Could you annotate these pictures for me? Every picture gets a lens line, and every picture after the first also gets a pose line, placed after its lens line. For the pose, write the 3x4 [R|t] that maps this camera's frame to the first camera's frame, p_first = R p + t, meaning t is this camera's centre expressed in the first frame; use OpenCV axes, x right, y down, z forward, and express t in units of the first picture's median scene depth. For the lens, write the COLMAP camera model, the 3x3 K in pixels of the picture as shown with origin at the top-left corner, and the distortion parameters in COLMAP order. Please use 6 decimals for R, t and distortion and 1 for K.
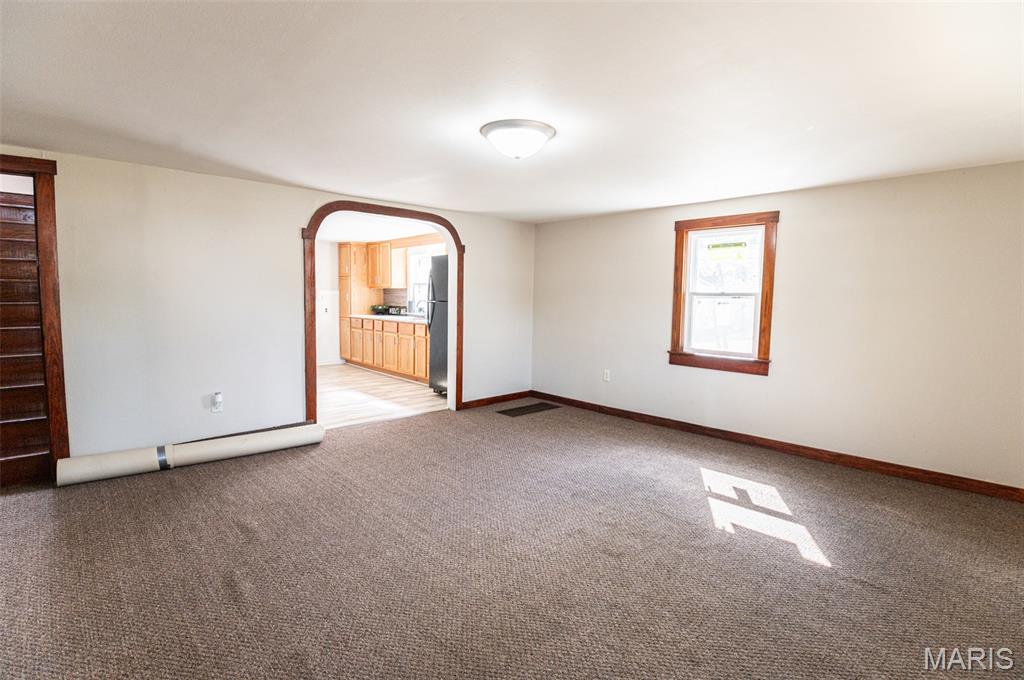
lens RADIAL K [[498.4, 0, 512.0], [0, 498.4, 340.0], [0, 0, 1]] dist [-0.015417, -0.009591]
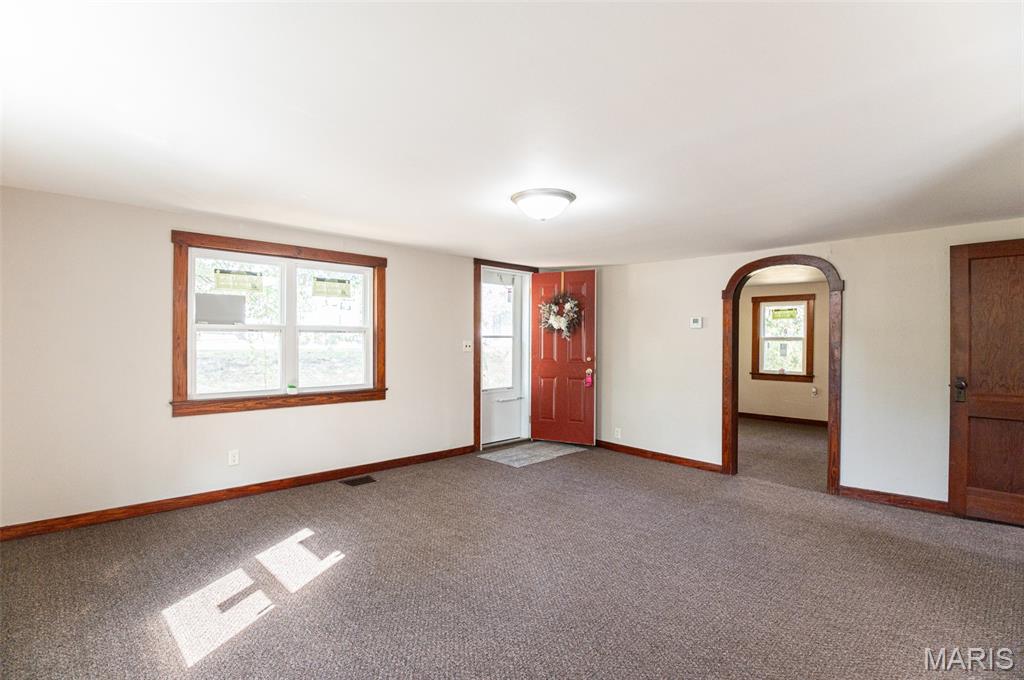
lens RADIAL K [[498.4, 0, 512.0], [0, 498.4, 340.0], [0, 0, 1]] dist [-0.015417, -0.009591]
pose [[-0.999589, -0.022019, -0.018349, 0.059935], [-0.023551, 0.995847, 0.087939, -0.114565], [0.016337, 0.088335, -0.995957, 1.331067]]
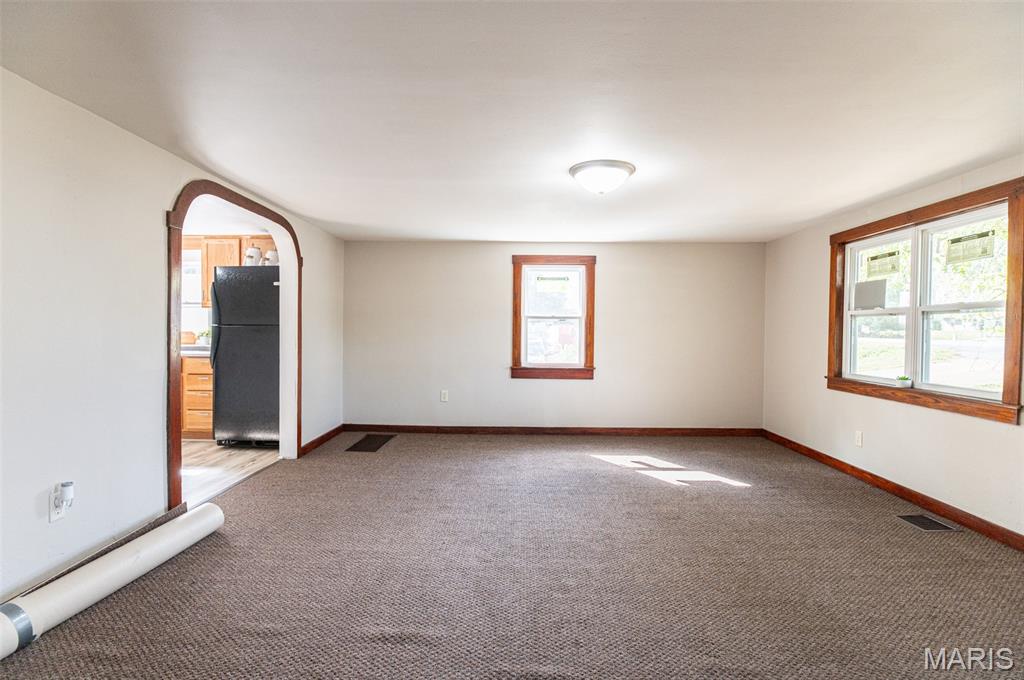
lens RADIAL K [[498.4, 0, 512.0], [0, 498.4, 340.0], [0, 0, 1]] dist [-0.015417, -0.009591]
pose [[0.695345, -0.022135, 0.718335, -0.584997], [0.062887, 0.997566, -0.030134, -0.005687], [-0.715919, 0.066127, 0.695044, 0.230960]]
